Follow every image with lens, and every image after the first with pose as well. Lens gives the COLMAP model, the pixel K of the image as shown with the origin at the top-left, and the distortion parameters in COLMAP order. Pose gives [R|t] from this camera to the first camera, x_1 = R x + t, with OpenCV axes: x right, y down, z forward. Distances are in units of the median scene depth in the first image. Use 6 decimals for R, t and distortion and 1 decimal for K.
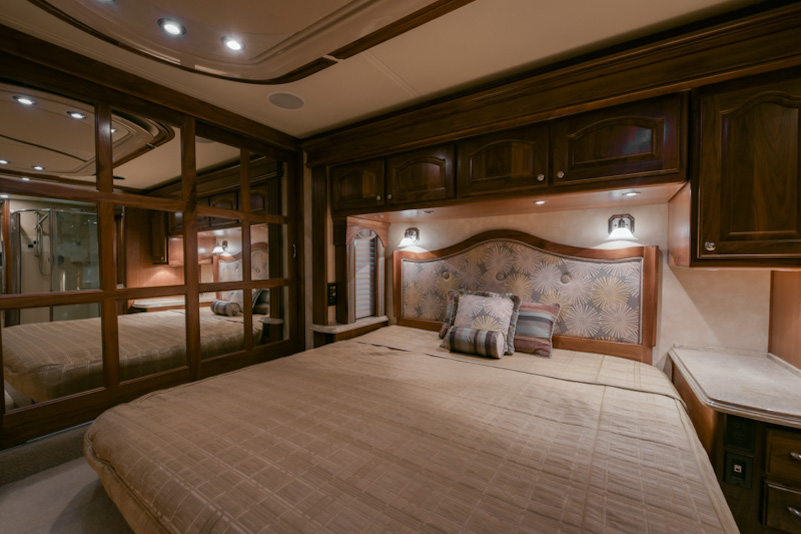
lens RADIAL K [[323.5, 0, 400.0], [0, 323.5, 269.7], [0, 0, 1]] dist [-0.009871, 0.000009]
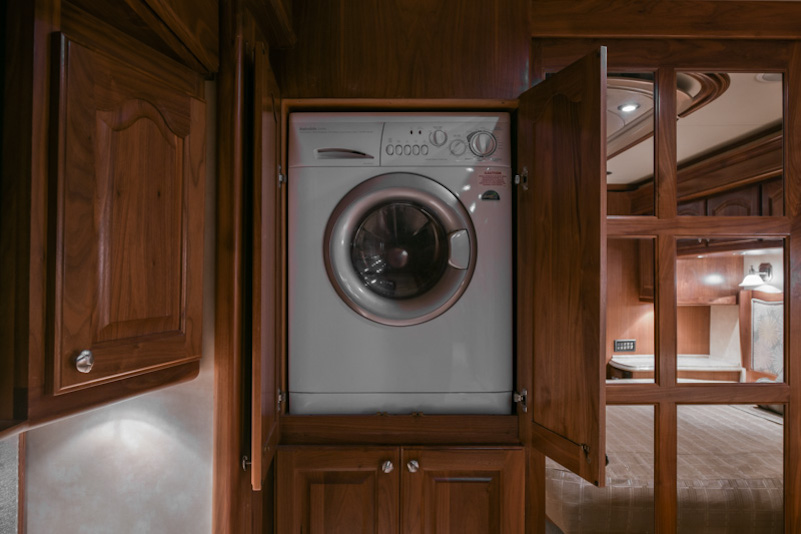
lens RADIAL K [[548.2, 0, 402.1], [0, 548.2, 275.1], [0, 0, 1]] dist [0.005655, 0.000875]
pose [[0.551444, 0.007045, -0.834182, -0.258461], [-0.031407, 0.999431, -0.012321, -0.083370], [0.833621, 0.032994, 0.551351, 0.034155]]
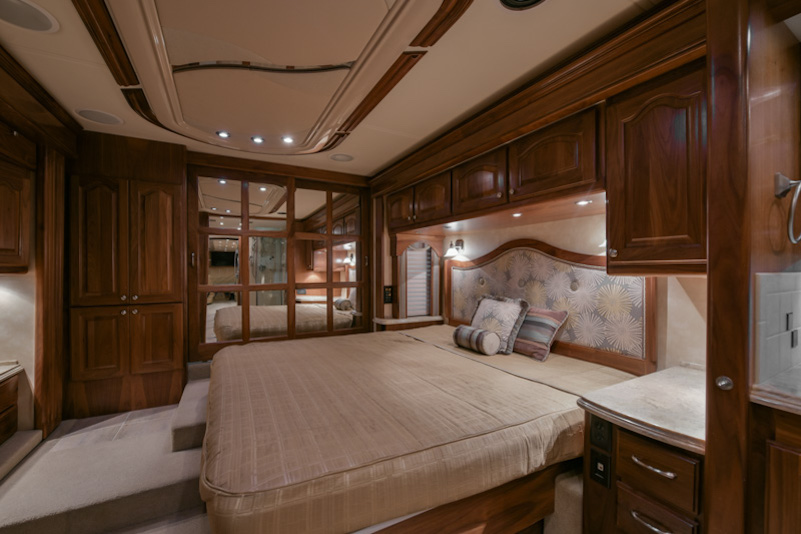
lens RADIAL K [[323.5, 0, 400.0], [0, 323.5, 269.3], [0, 0, 1]] dist [-0.009871, 0.000009]
pose [[0.883088, 0.001329, -0.469206, 0.508437], [-0.014196, 0.999614, -0.023886, 0.007039], [0.468993, 0.027754, 0.882766, -0.129542]]
